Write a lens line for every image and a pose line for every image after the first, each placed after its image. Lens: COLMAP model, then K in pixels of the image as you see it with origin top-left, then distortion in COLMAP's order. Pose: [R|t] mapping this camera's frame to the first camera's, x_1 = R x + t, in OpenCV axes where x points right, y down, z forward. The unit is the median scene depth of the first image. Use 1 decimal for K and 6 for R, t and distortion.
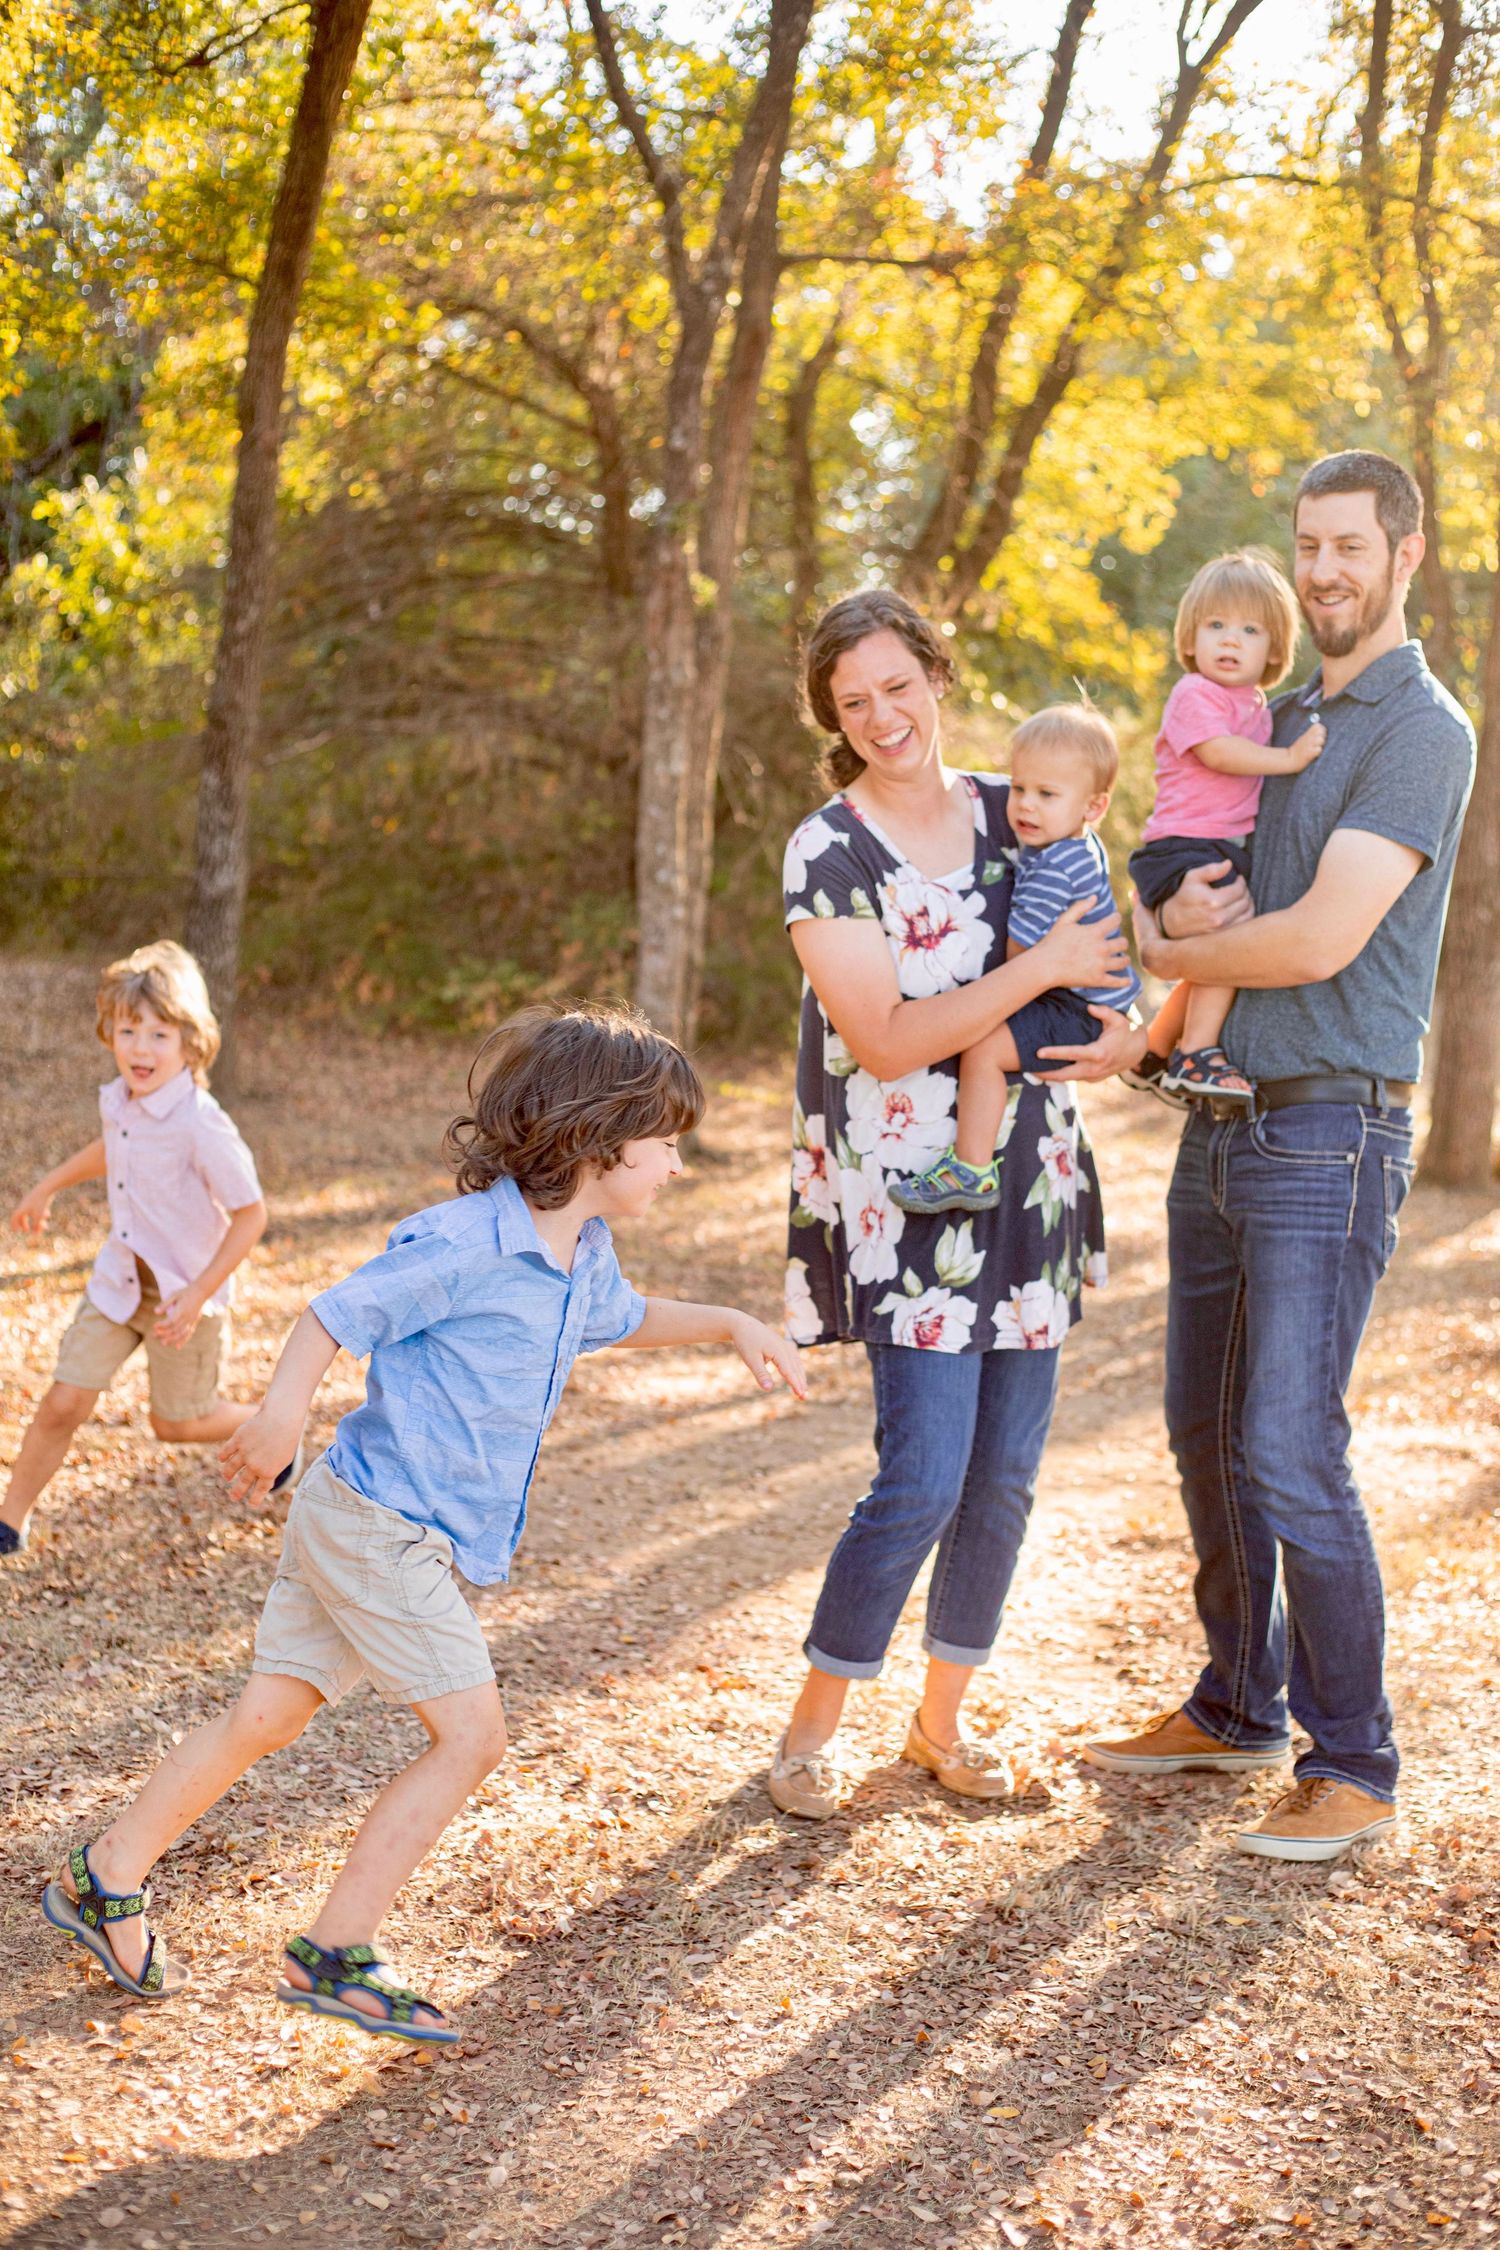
lens RADIAL K [[3297.0, 0, 750.0], [0, 3297.0, 1125.0], [0, 0, 1]] dist [-0.094418, -0.060393]
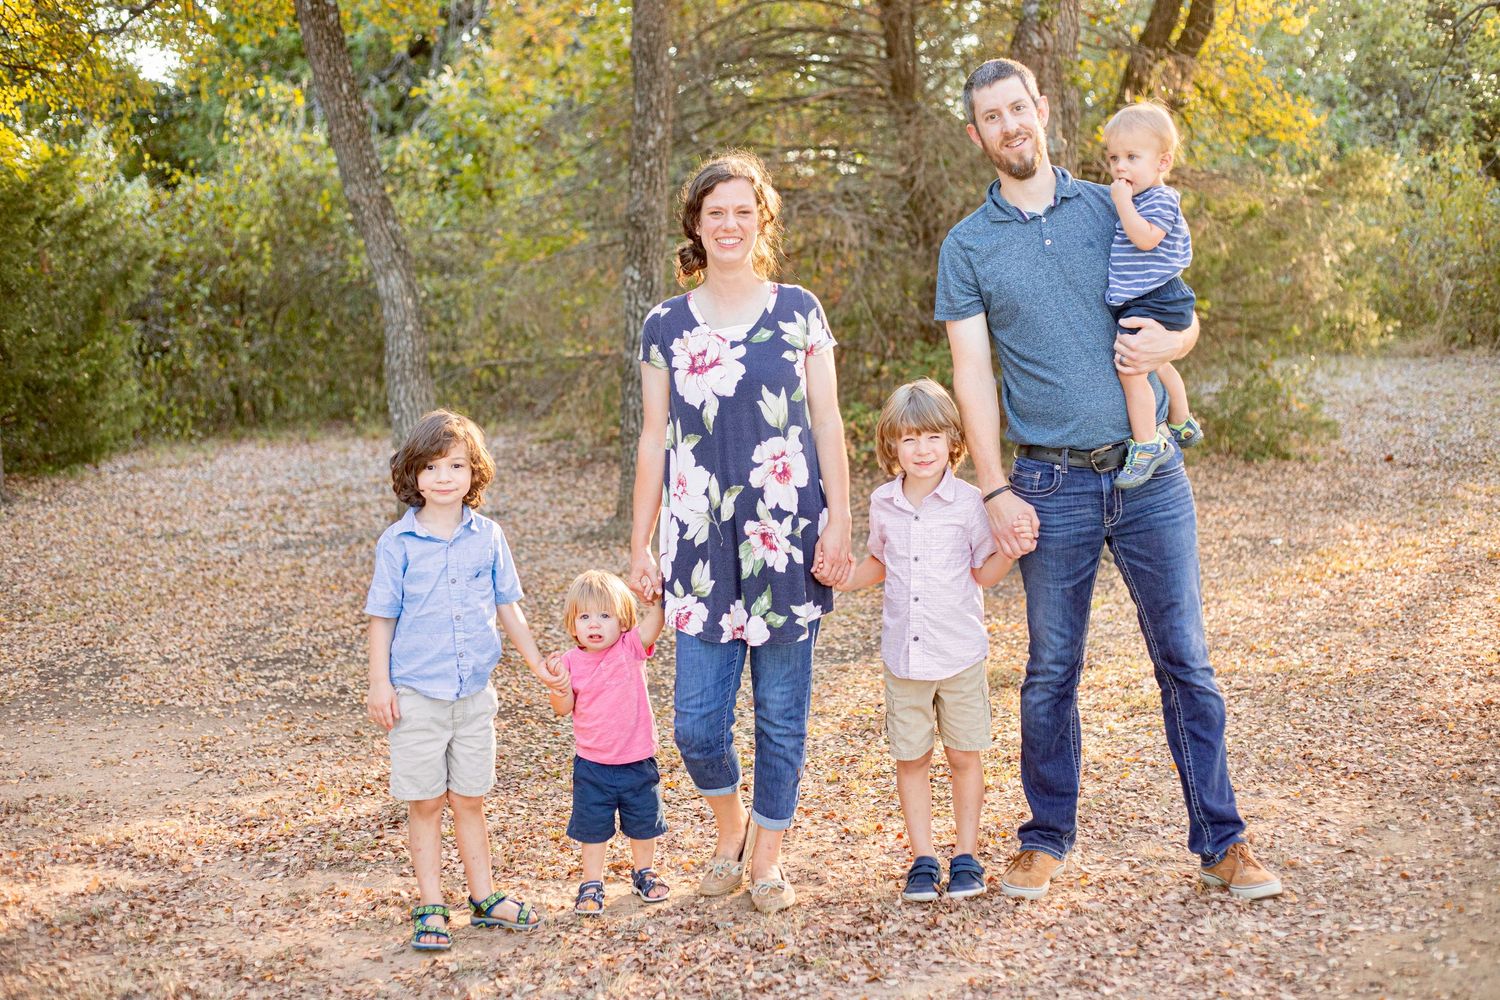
lens RADIAL K [[2132.5, 0, 750.0], [0, 2132.5, 500.0], [0, 0, 1]] dist [-0.088001, -0.115174]
pose [[0.995163, -0.090519, -0.038164, -0.088558], [0.090702, 0.995873, 0.003078, -0.019599], [0.037728, -0.006524, 0.999267, 0.202481]]
